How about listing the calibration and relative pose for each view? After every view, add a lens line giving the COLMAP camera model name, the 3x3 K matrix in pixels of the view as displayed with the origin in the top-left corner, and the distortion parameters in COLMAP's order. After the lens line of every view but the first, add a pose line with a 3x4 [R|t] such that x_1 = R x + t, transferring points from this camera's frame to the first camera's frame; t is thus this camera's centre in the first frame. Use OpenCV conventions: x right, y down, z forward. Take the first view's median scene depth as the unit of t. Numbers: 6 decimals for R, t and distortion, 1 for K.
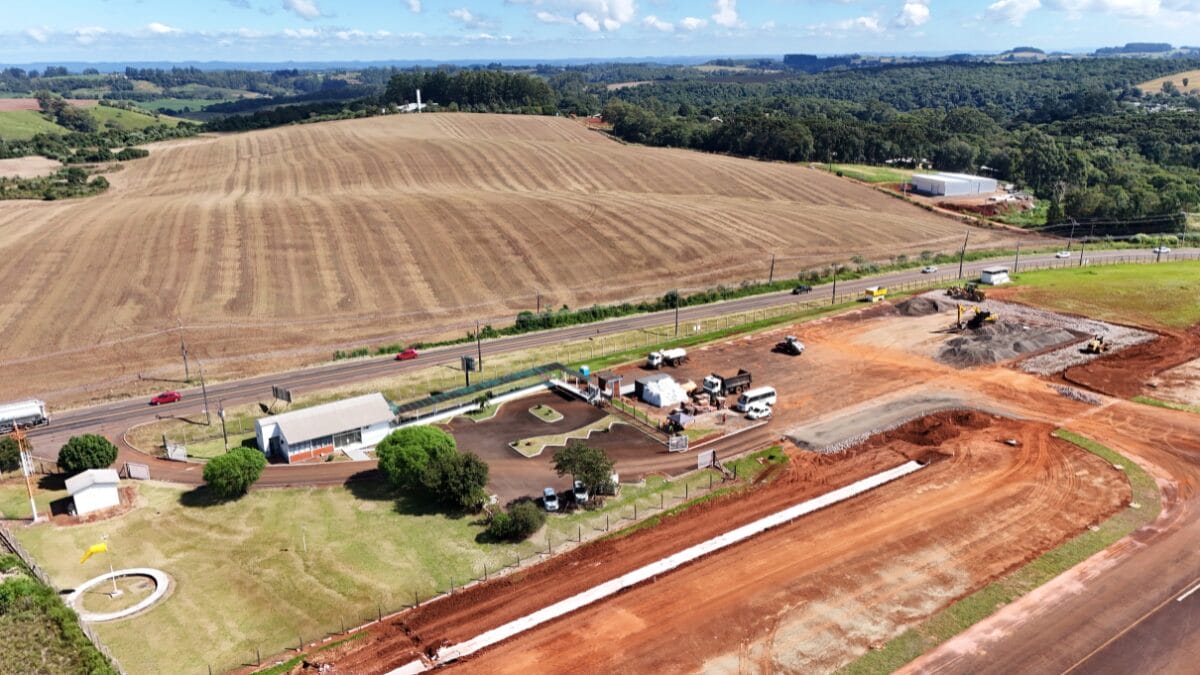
lens RADIAL K [[880.1, 0, 600.0], [0, 880.1, 332.1], [0, 0, 1]] dist [0.071325, -0.065568]
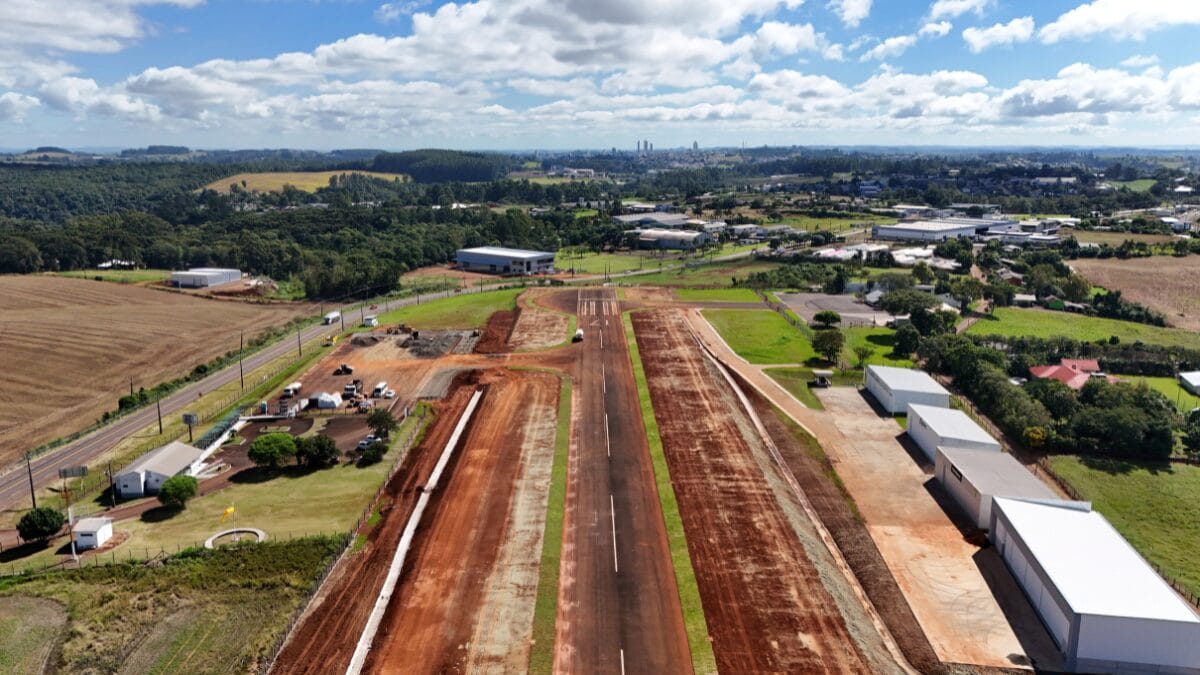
lens RADIAL K [[880.1, 0, 600.5], [0, 880.1, 337.6], [0, 0, 1]] dist [0.071325, -0.065568]
pose [[0.549352, -0.164485, 0.819242, -0.273488], [0.242617, 0.969595, 0.031984, 0.006850], [-0.799593, 0.181191, 0.572556, -0.105180]]
